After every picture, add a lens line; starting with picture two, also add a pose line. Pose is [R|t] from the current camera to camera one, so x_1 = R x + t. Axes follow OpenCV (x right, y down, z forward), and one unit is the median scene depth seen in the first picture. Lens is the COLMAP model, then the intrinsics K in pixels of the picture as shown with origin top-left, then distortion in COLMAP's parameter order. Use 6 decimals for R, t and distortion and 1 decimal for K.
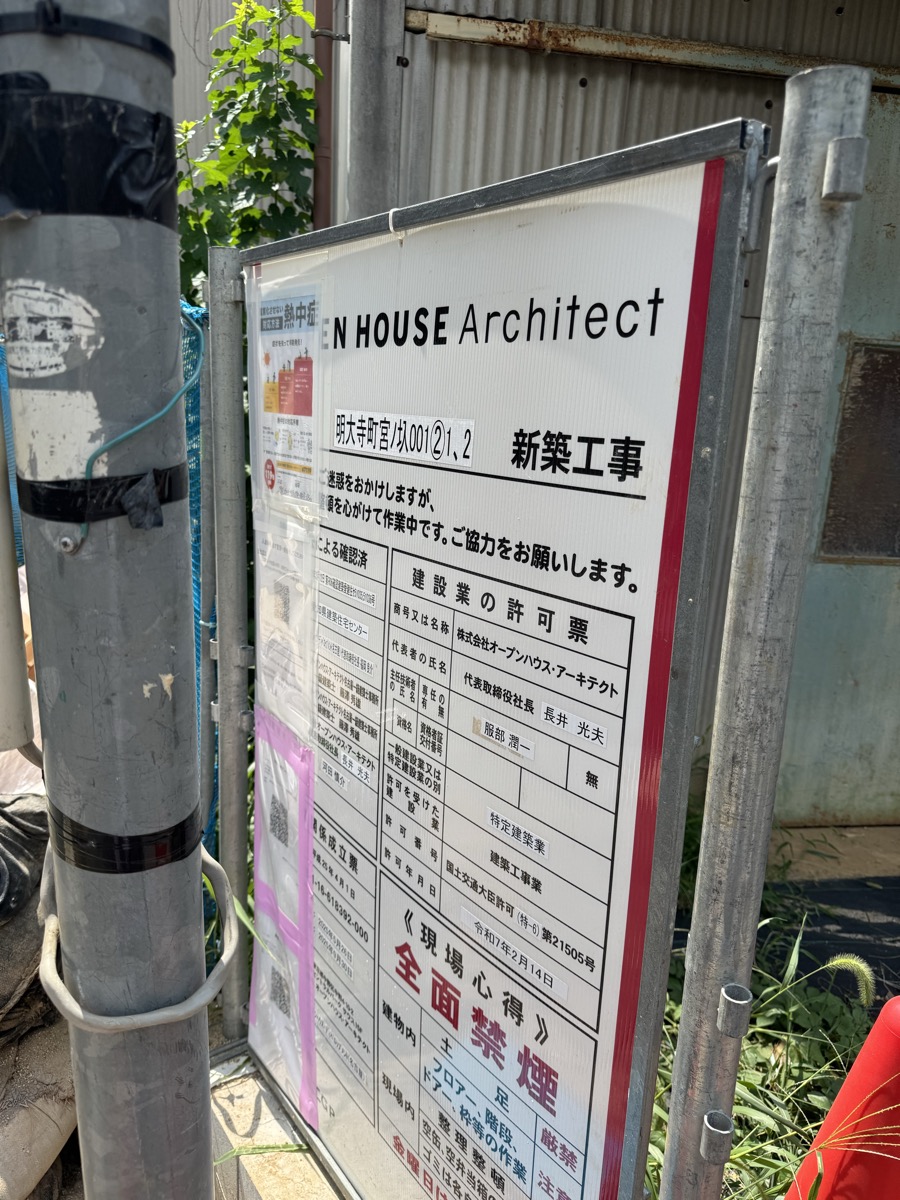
lens RADIAL K [[847.2, 0, 450.0], [0, 847.2, 600.0], [0, 0, 1]] dist [0.105240, -0.167012]
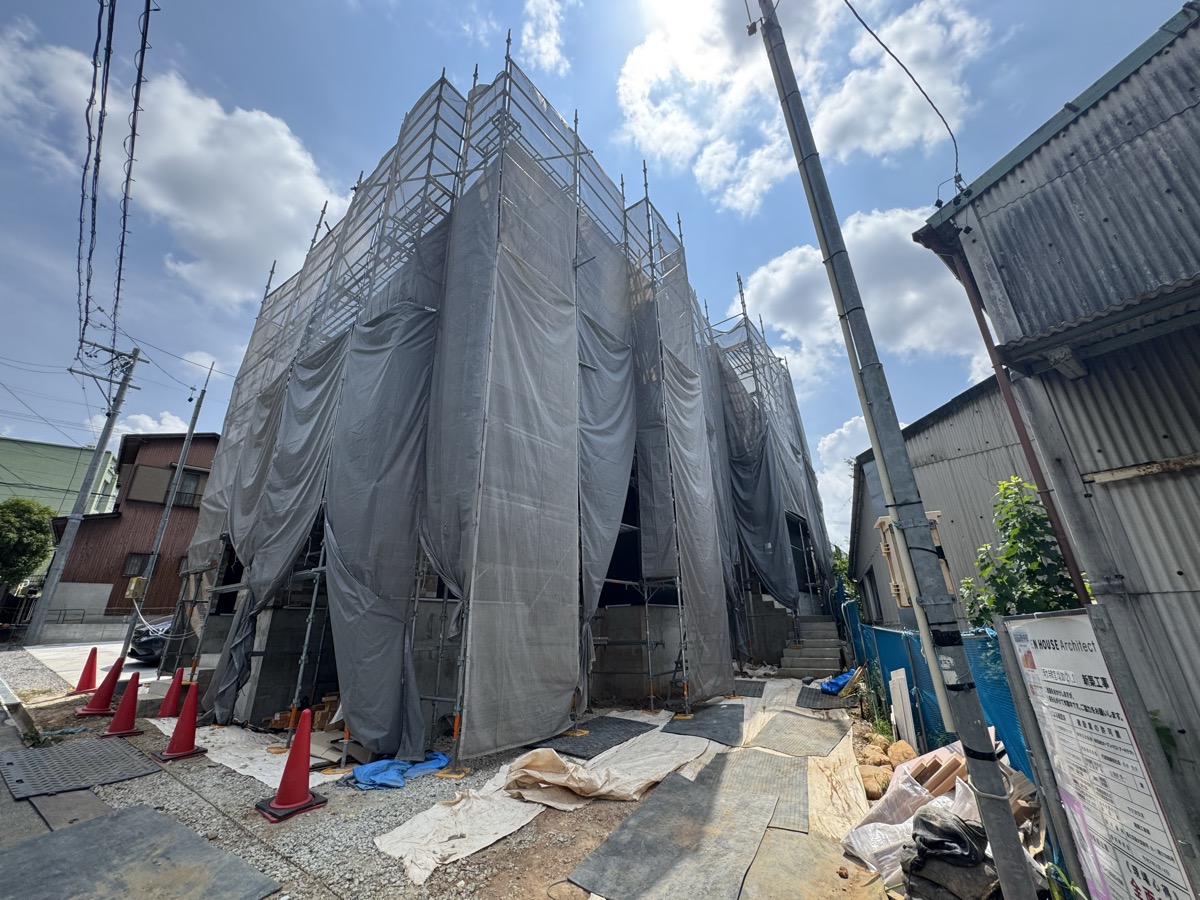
lens RADIAL K [[485.7, 0, 600.0], [0, 485.7, 450.0], [0, 0, 1]] dist [-0.000725, 0.000140]
pose [[0.522758, -0.362741, -0.771455, 0.815767], [-0.153610, 0.850058, -0.503791, 0.305125], [0.838527, 0.381863, 0.388654, -1.675553]]
